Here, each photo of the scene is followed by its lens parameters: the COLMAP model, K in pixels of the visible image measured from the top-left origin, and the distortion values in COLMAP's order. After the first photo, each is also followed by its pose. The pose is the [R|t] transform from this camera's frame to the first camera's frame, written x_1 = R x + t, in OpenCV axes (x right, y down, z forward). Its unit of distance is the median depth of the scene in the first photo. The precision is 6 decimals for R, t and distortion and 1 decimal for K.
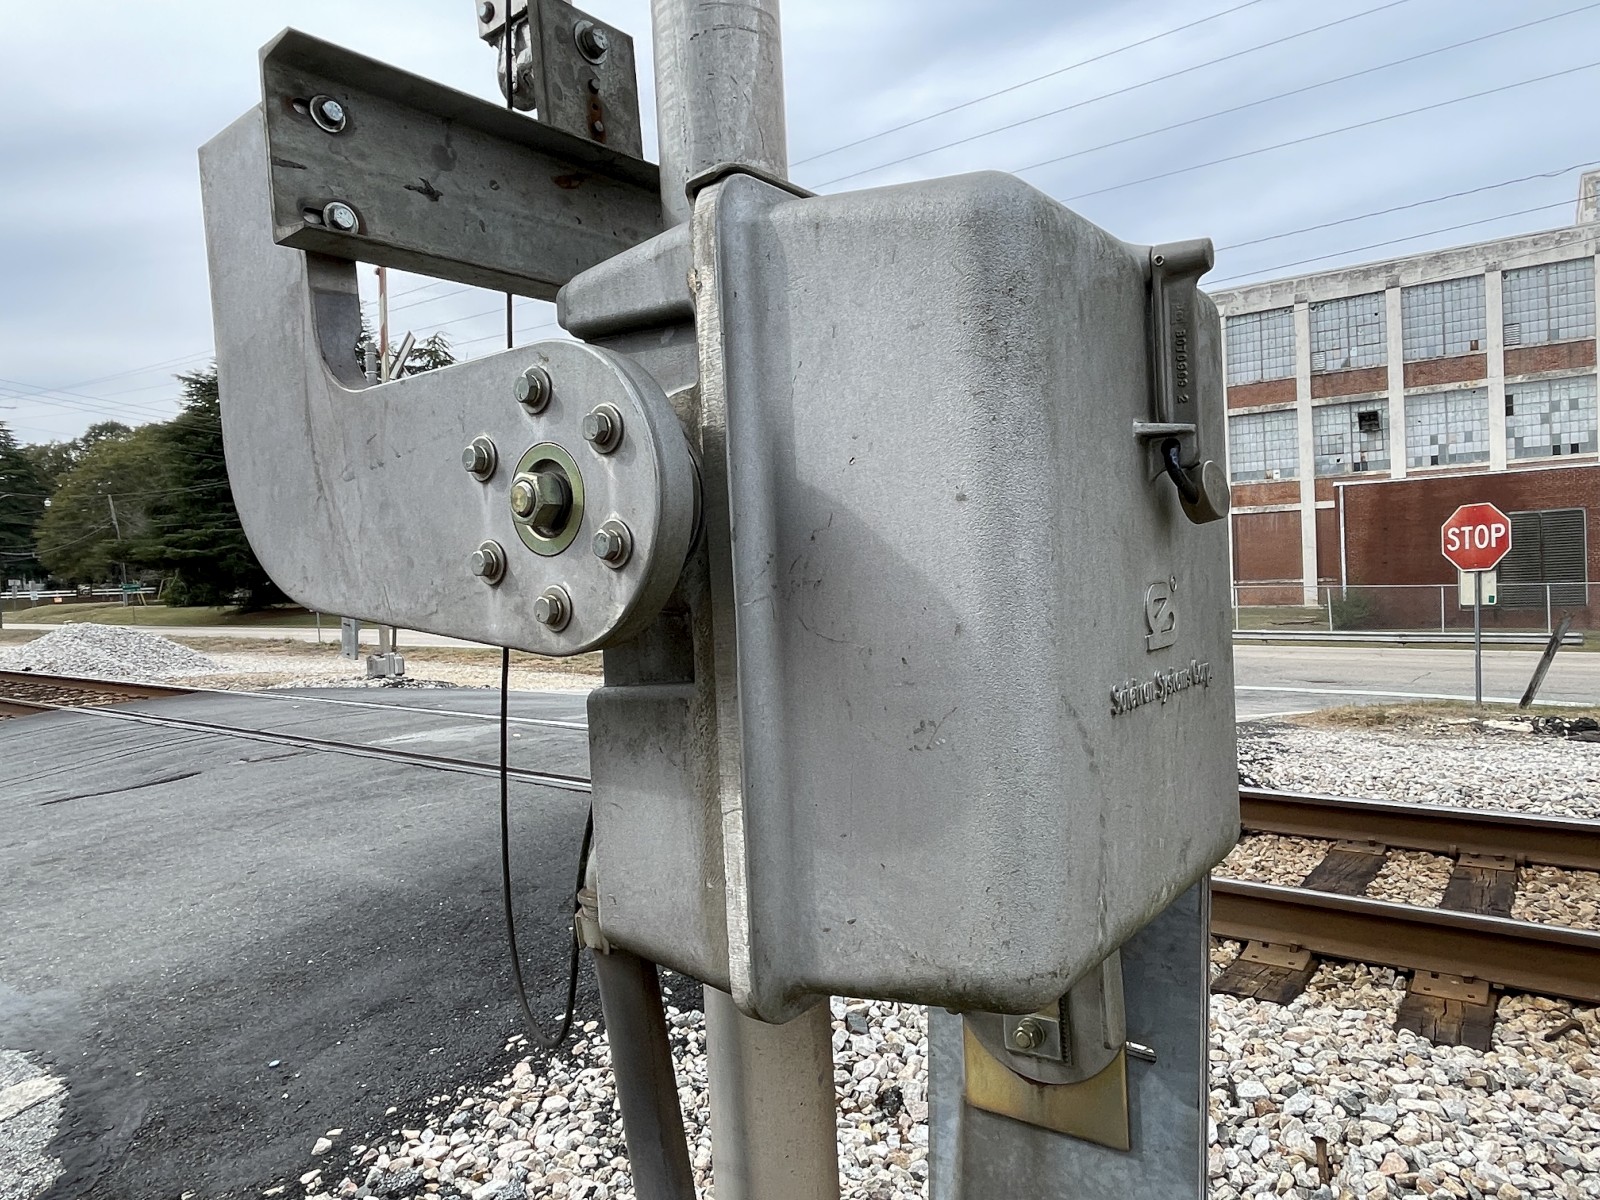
lens RADIAL K [[1047.0, 0, 793.6], [0, 1047.0, 588.9], [0, 0, 1]] dist [0.031971, 0.003172]
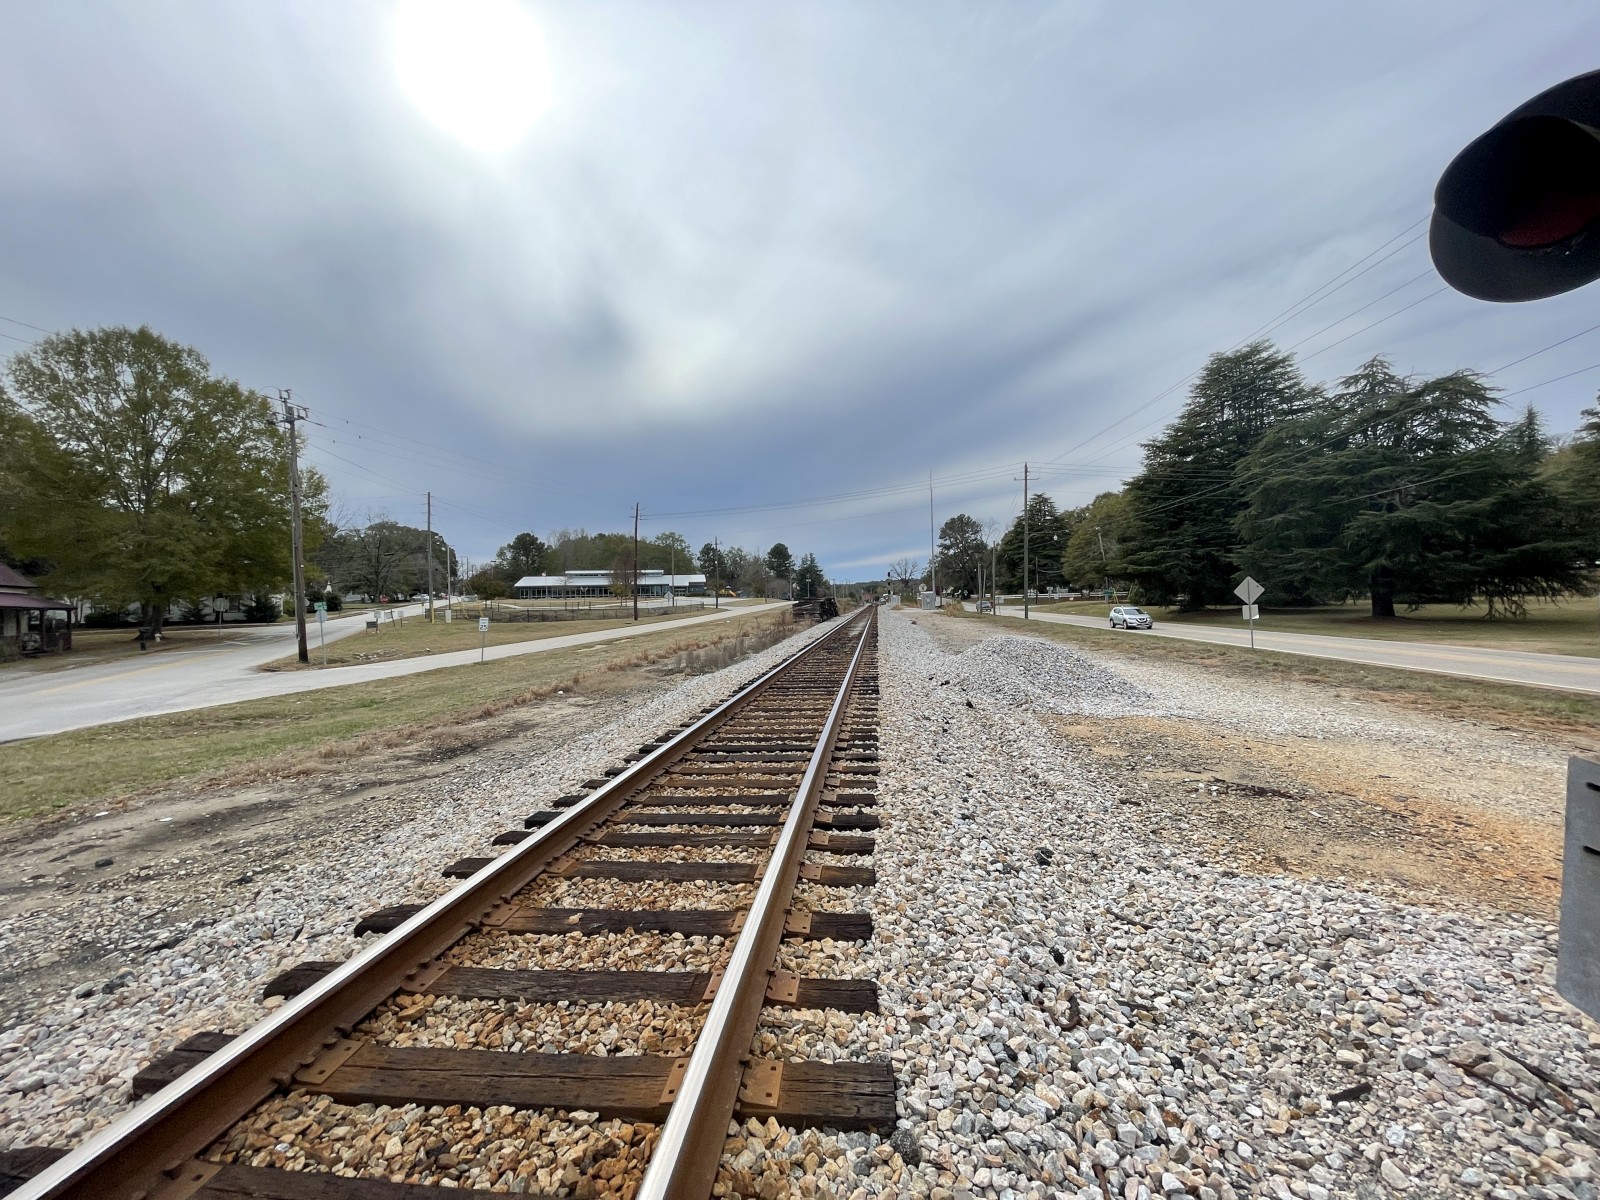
lens RADIAL K [[644.1, 0, 796.2], [0, 644.1, 597.8], [0, 0, 1]] dist [0.000098, 0.000038]
pose [[0.519518, 0.020077, -0.854224, -0.075149], [-0.012630, 0.999795, 0.015817, -0.002595], [0.854366, 0.002572, 0.519665, 0.150795]]
